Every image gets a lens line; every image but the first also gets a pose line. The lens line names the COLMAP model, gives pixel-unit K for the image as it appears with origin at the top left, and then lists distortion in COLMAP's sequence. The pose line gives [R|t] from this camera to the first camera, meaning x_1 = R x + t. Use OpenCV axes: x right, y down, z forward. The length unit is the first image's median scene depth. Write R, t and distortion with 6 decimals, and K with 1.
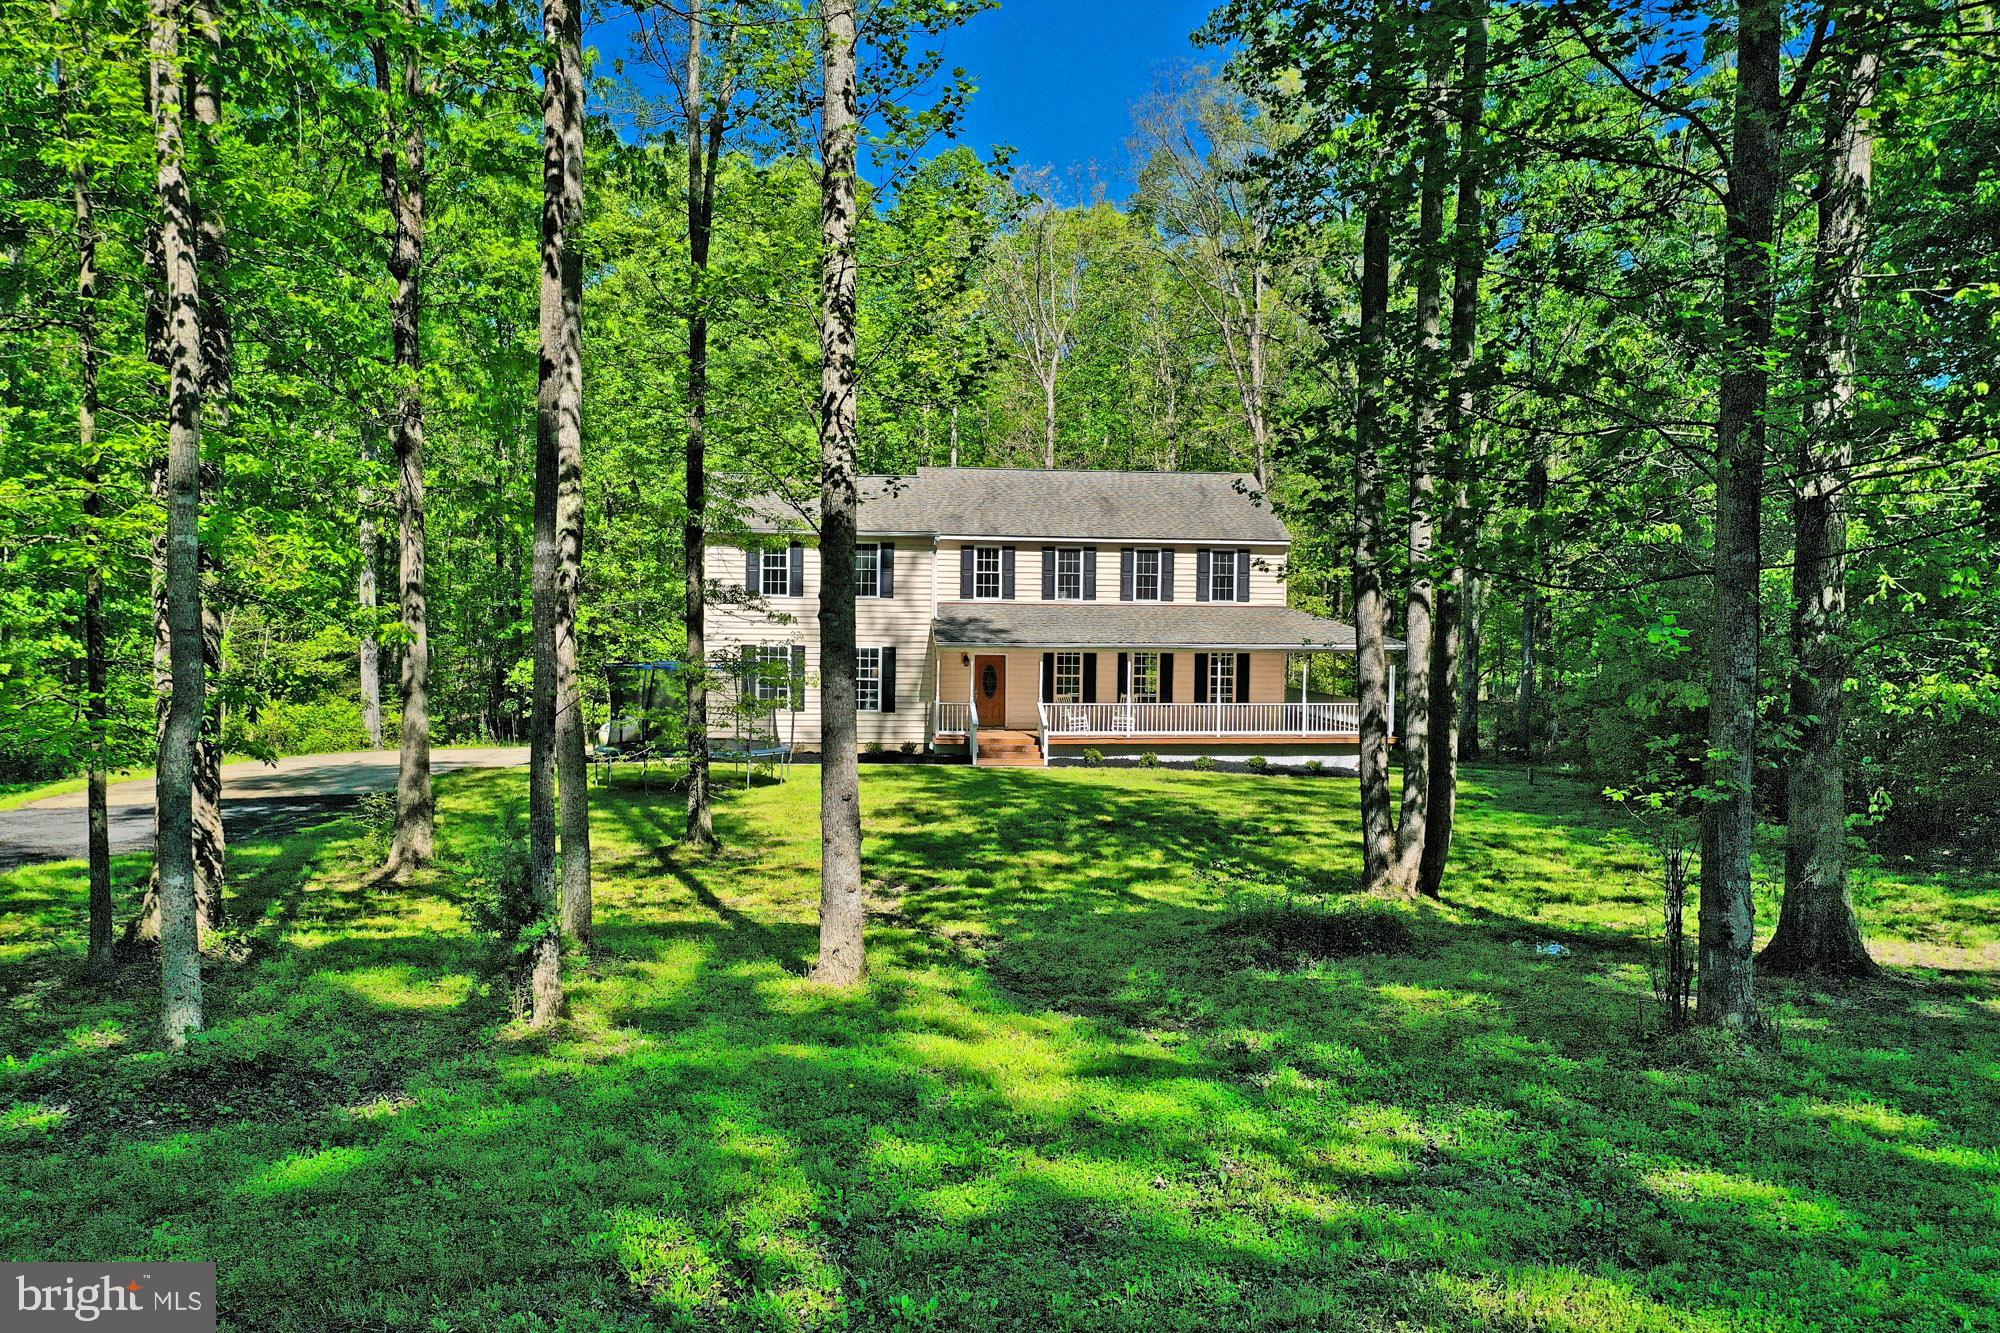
lens RADIAL K [[1593.8, 0, 984.2], [0, 1593.8, 670.1], [0, 0, 1]] dist [0.003232, 0.043568]
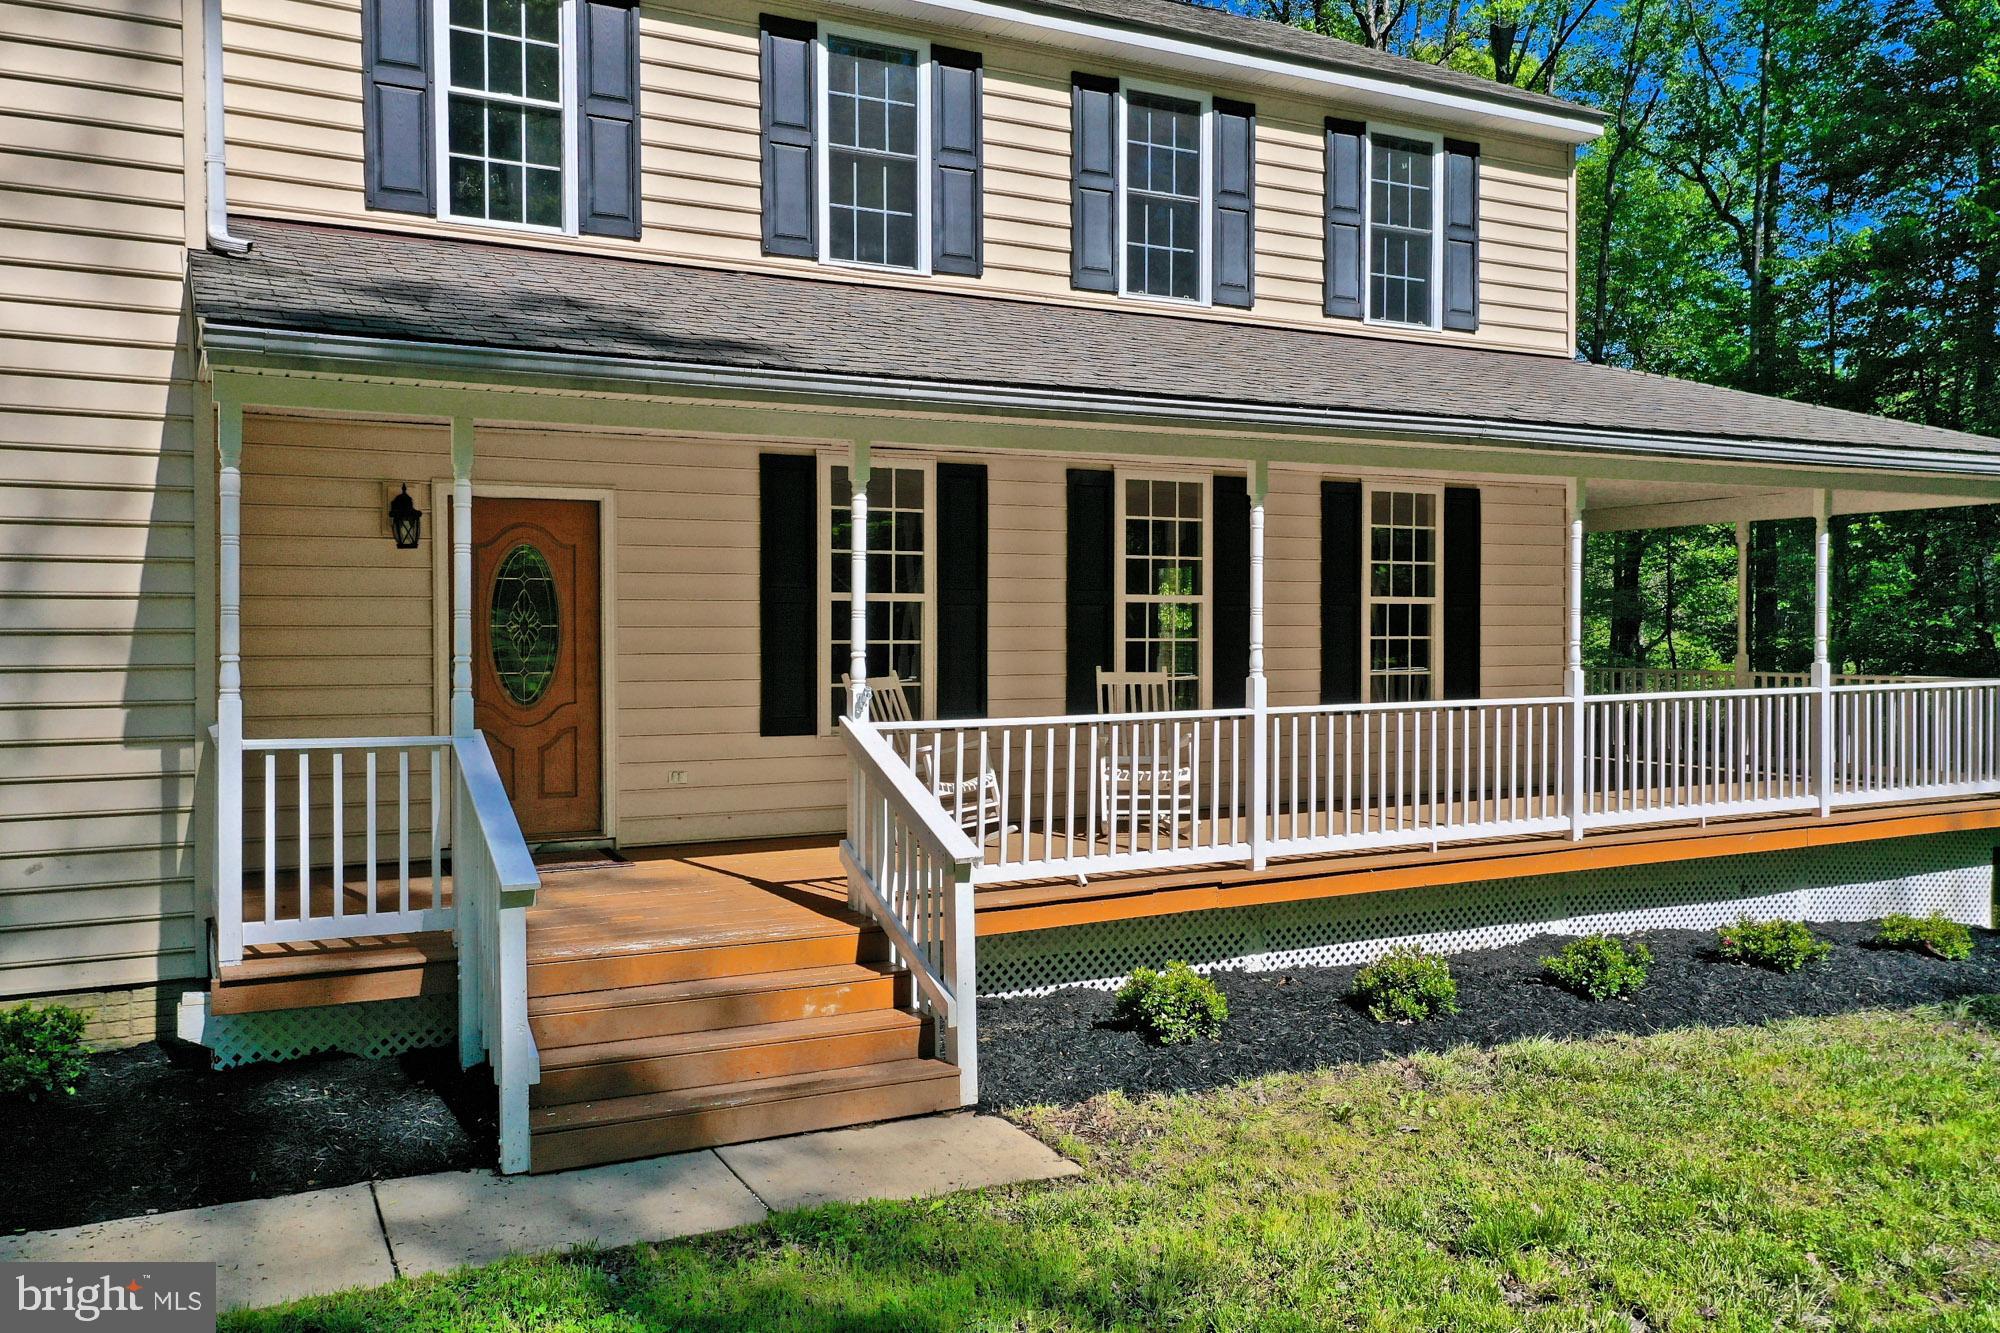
lens RADIAL K [[1593.8, 0, 1002.7], [0, 1593.8, 650.2], [0, 0, 1]] dist [0.003232, 0.043568]
pose [[0.925424, -0.019343, 0.378439, -0.018008], [0.026509, 0.999554, -0.013734, 0.014728], [-0.378004, 0.022742, 0.925524, 0.785777]]
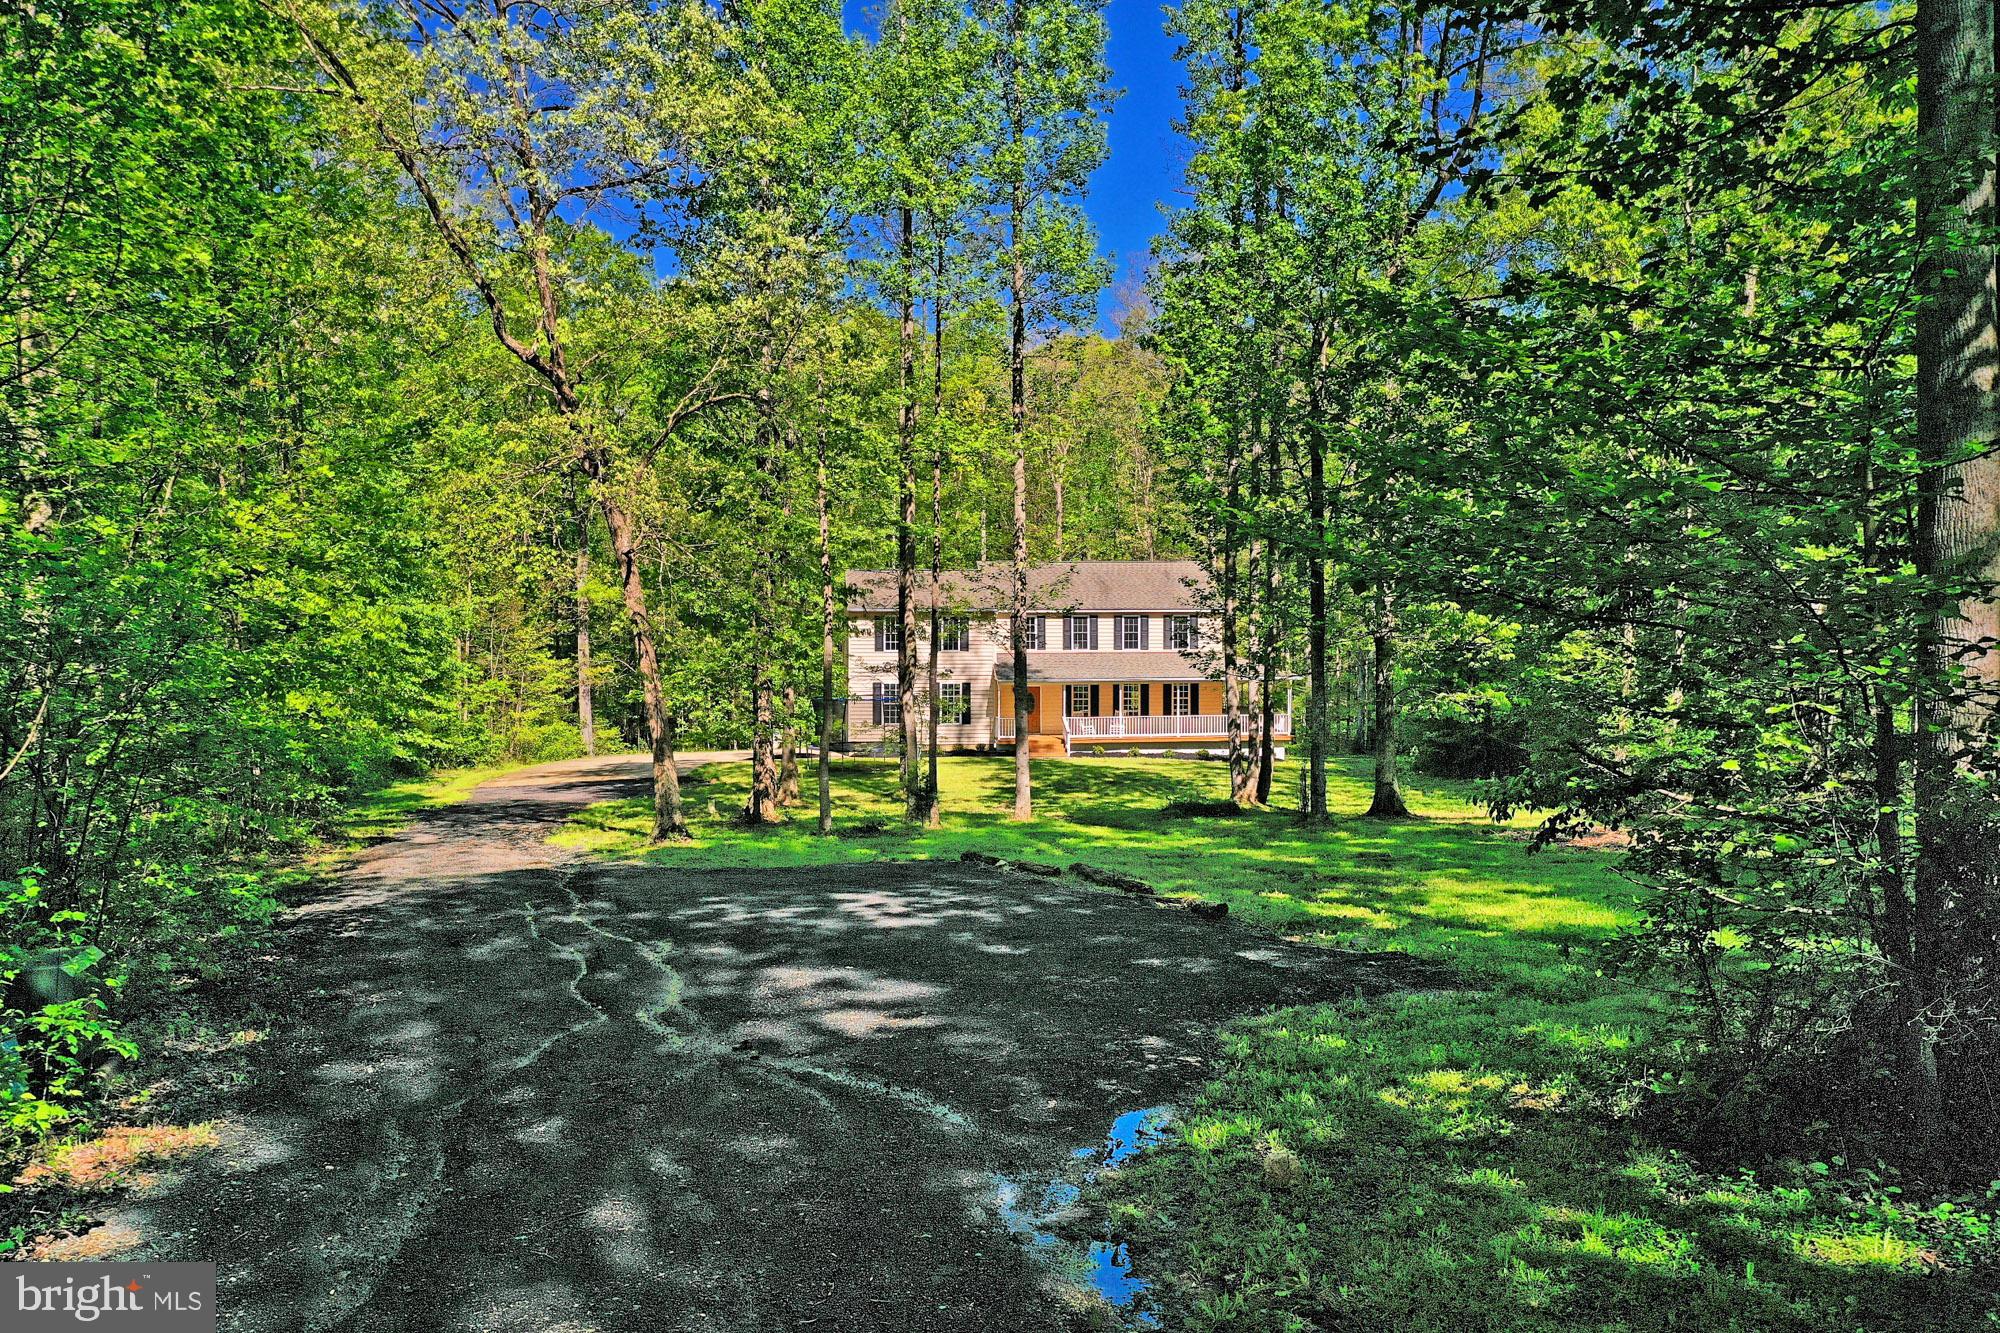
lens RADIAL K [[1593.8, 0, 996.9], [0, 1593.8, 663.3], [0, 0, 1]] dist [0.003232, 0.043568]
pose [[0.999789, -0.013129, 0.015807, -0.052235], [0.013345, 0.999818, -0.013606, -0.011224], [-0.015626, 0.013815, 0.999782, -0.537865]]
